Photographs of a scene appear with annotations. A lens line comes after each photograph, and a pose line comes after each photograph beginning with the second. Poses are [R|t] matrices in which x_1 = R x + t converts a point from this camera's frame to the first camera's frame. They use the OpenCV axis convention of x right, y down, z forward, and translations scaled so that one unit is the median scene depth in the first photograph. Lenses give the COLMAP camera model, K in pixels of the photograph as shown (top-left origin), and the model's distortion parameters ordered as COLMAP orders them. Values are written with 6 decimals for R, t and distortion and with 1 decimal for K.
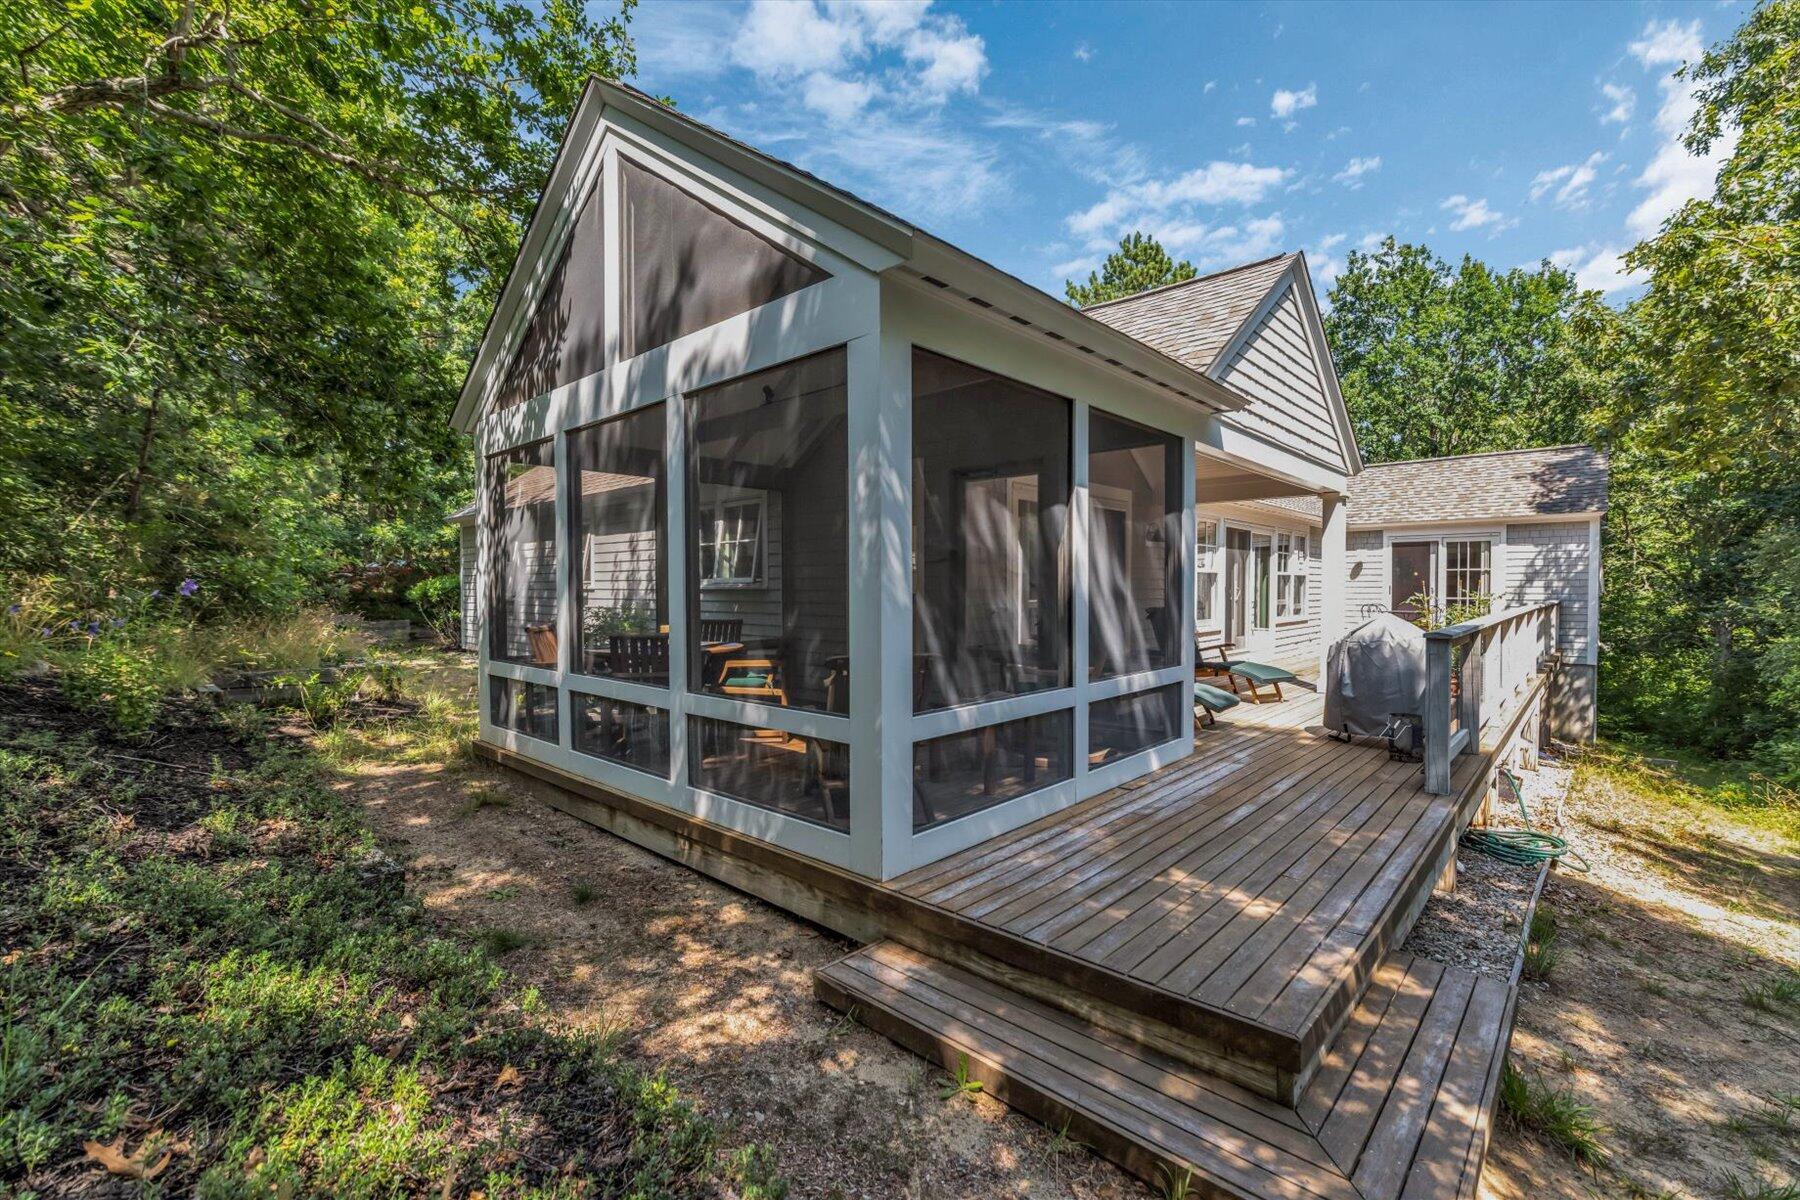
lens RADIAL K [[769.6, 0, 900.0], [0, 769.6, 600.0], [0, 0, 1]] dist [-0.002679, -0.000589]
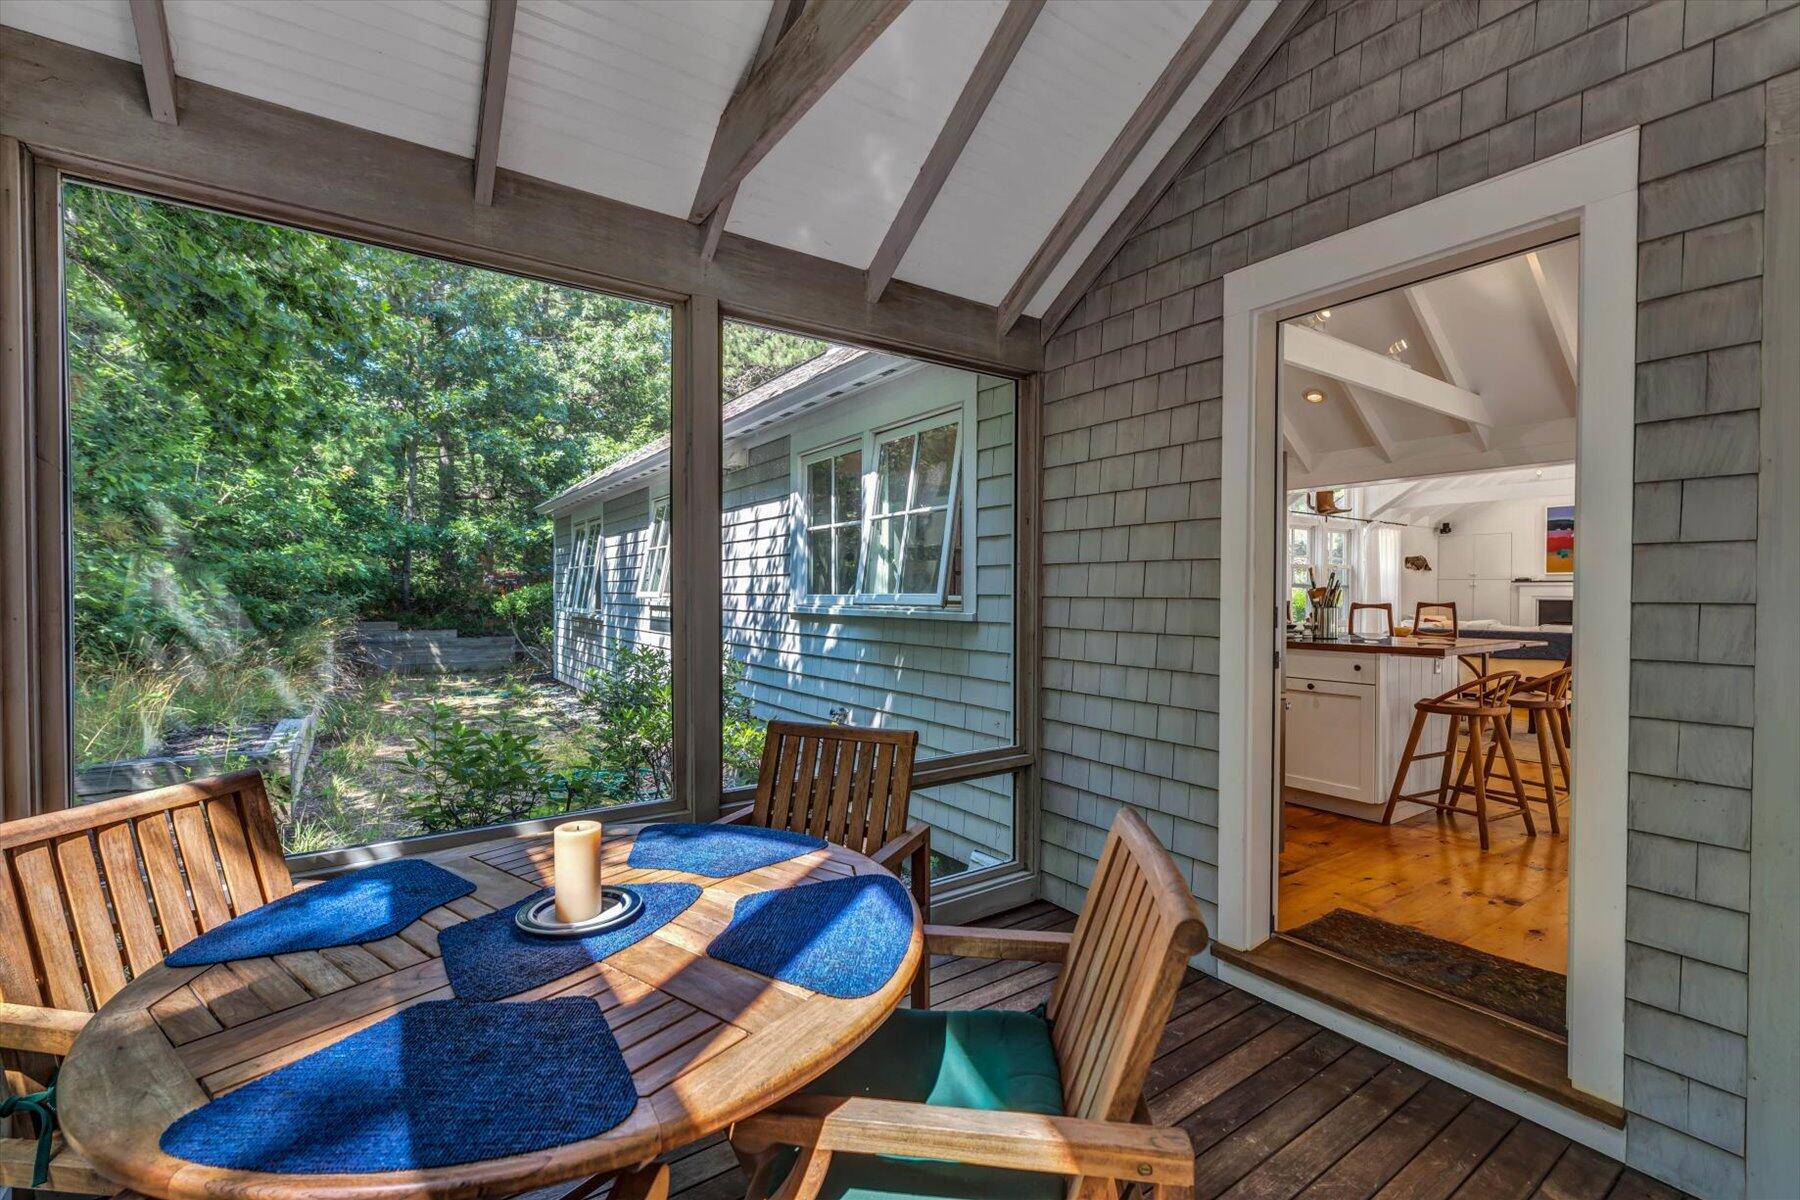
lens RADIAL K [[769.6, 0, 900.0], [0, 769.6, 600.0], [0, 0, 1]] dist [-0.002679, -0.000589]
pose [[0.976648, 0.001610, -0.214839, -0.113616], [-0.002064, 0.999996, -0.001885, -0.023618], [0.214835, 0.002285, 0.976648, 0.538000]]
